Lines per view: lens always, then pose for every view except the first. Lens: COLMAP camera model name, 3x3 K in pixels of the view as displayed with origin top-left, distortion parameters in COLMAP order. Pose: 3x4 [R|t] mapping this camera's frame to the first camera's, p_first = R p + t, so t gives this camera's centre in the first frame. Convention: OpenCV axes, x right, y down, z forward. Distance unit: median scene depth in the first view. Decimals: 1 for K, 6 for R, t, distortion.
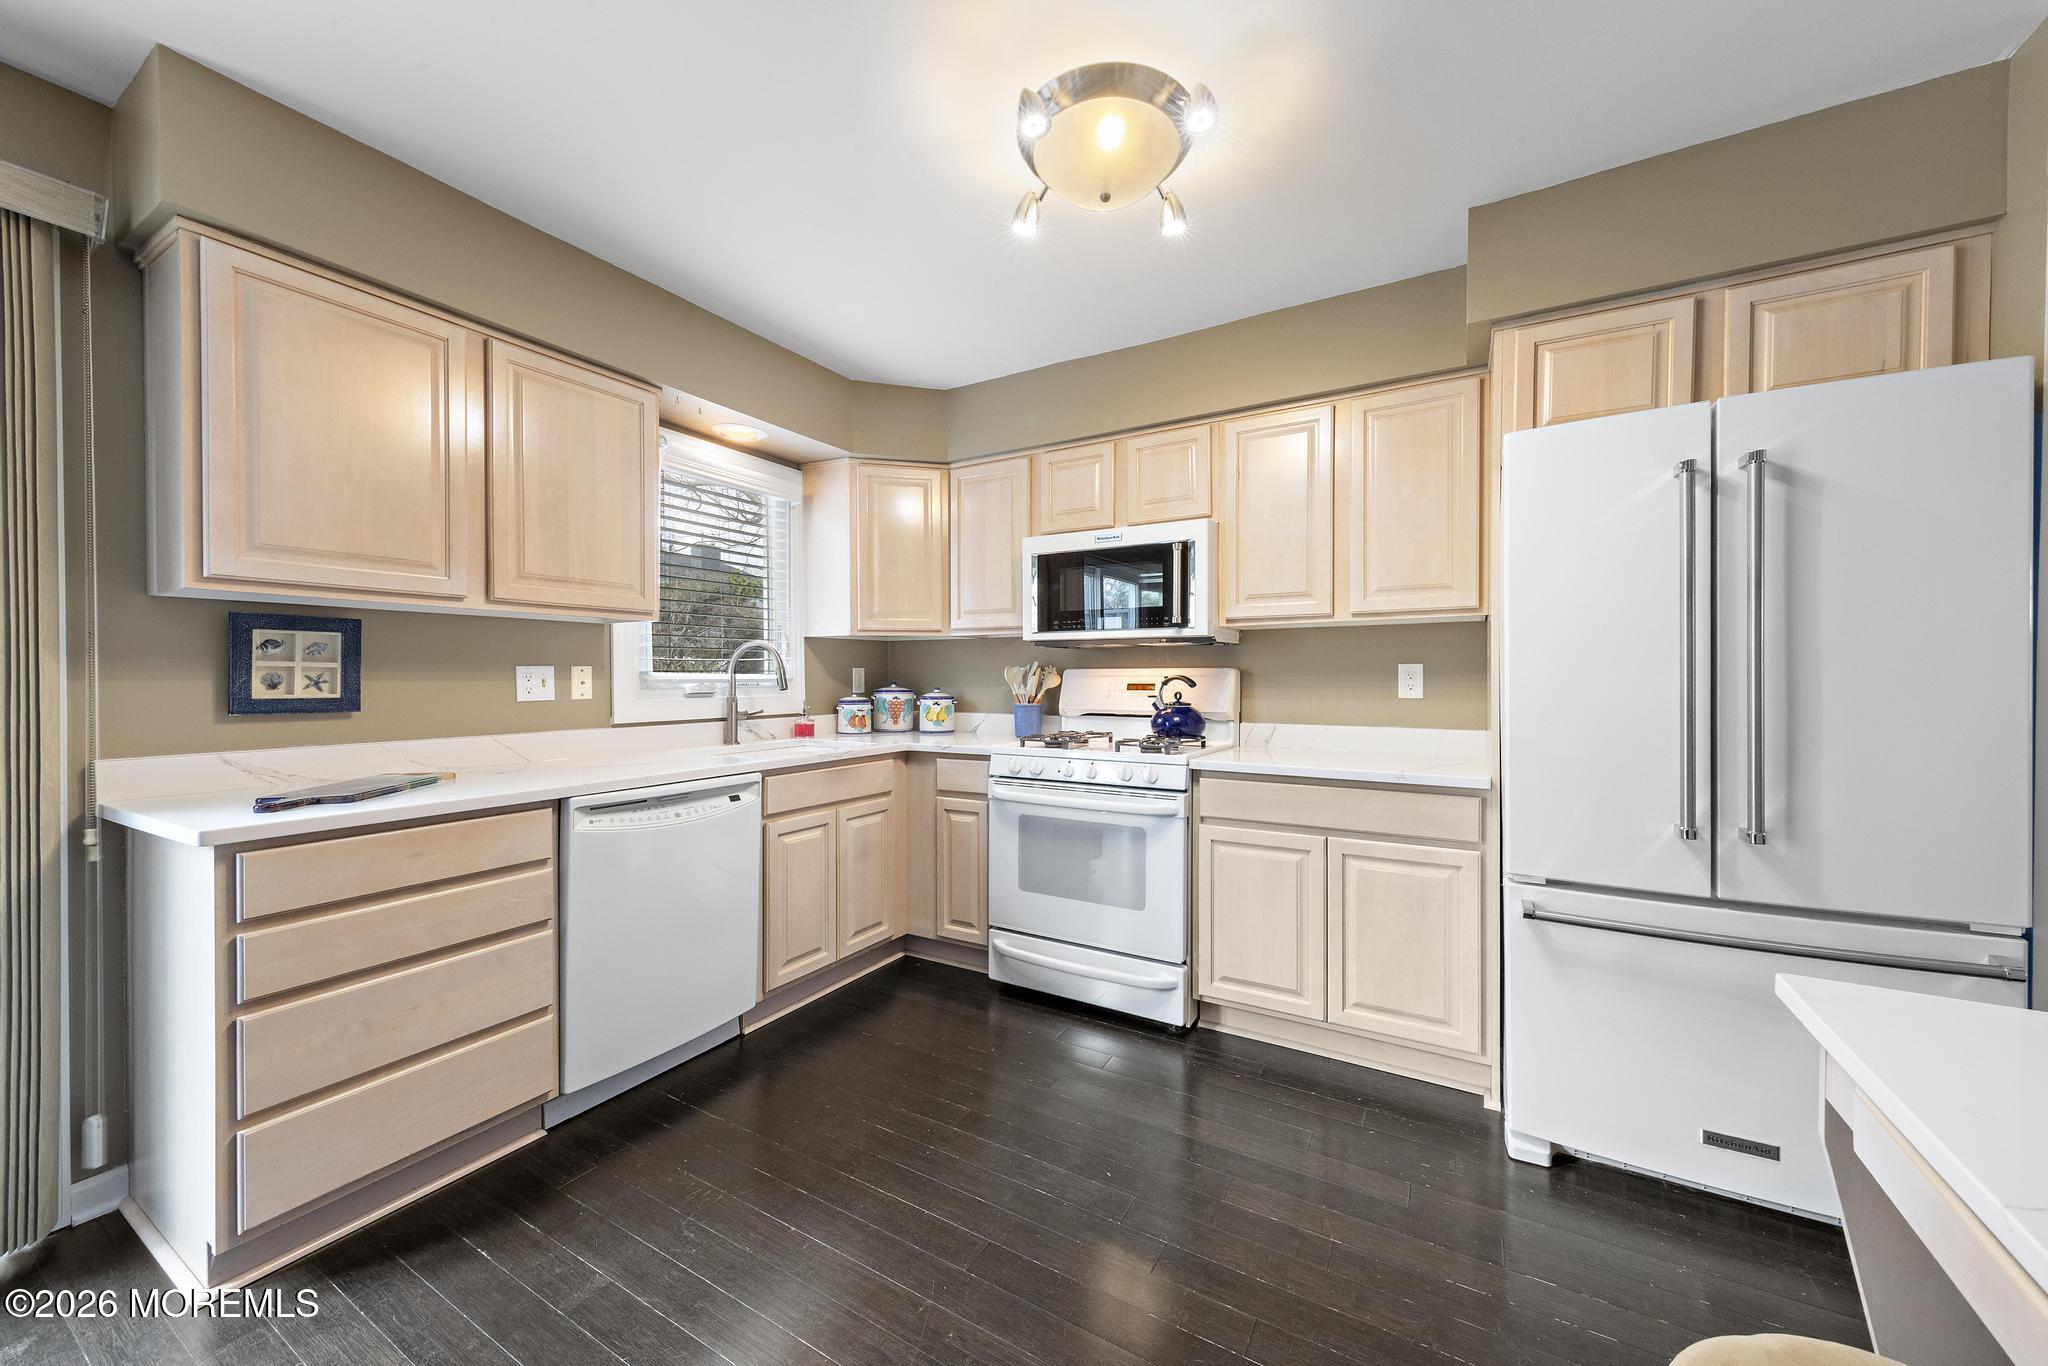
lens RADIAL K [[754.2, 0, 1024.0], [0, 754.2, 683.0], [0, 0, 1]] dist [0.001300, 0.000015]
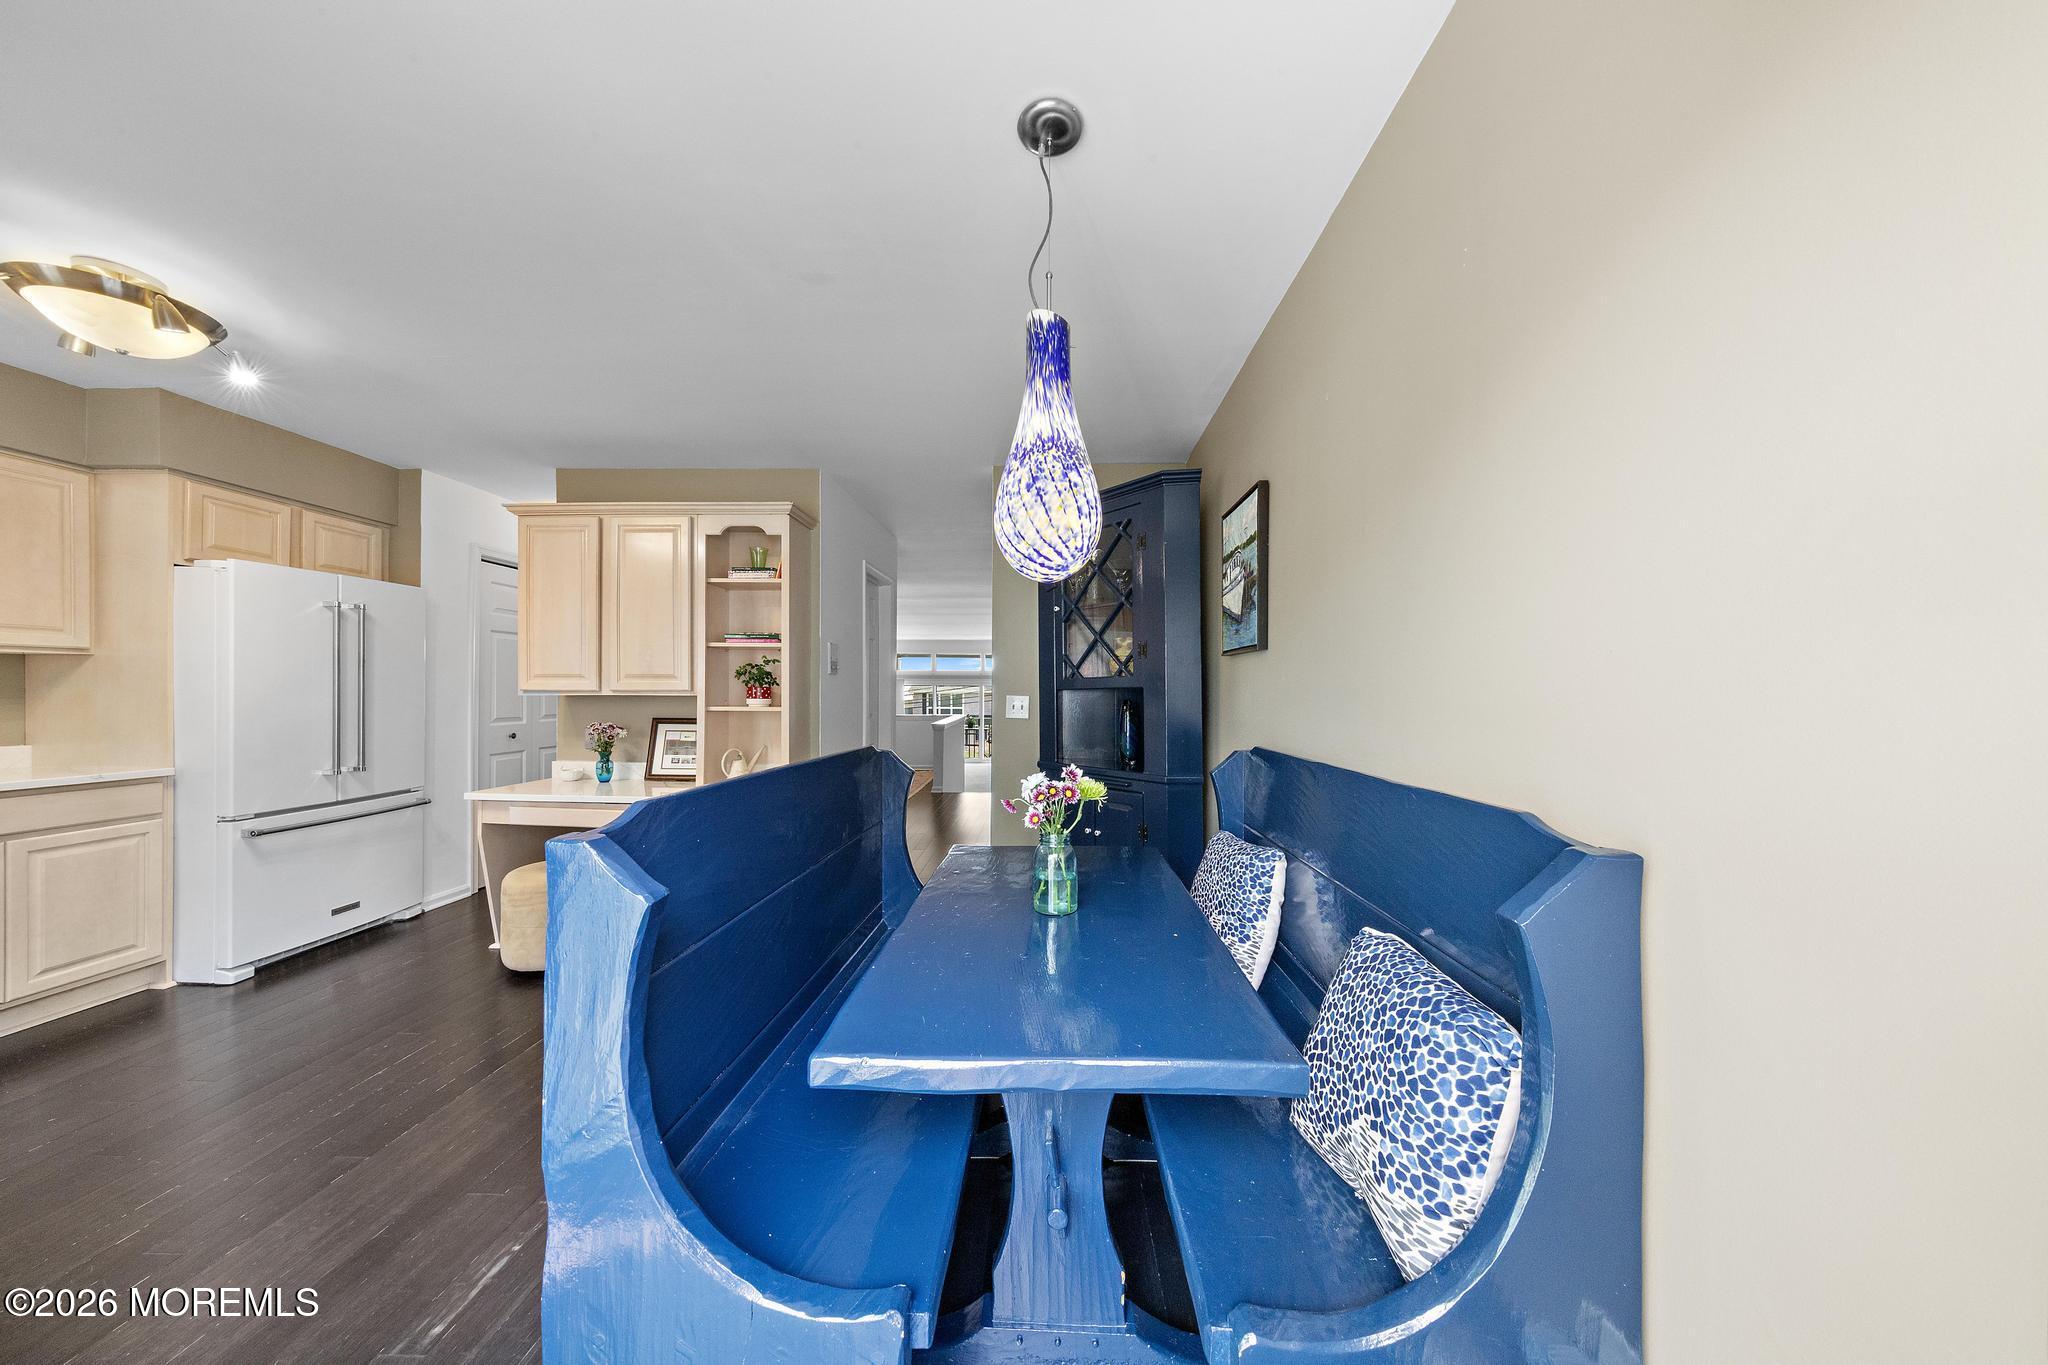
lens RADIAL K [[648.5, 0, 1020.9], [0, 648.5, 691.7], [0, 0, 1]] dist [0.009041, -0.000118]
pose [[-0.474646, -0.002259, 0.880174, -1.096787], [0.003437, 0.999984, 0.004420, -0.022038], [-0.880170, 0.005123, -0.474631, 0.100049]]
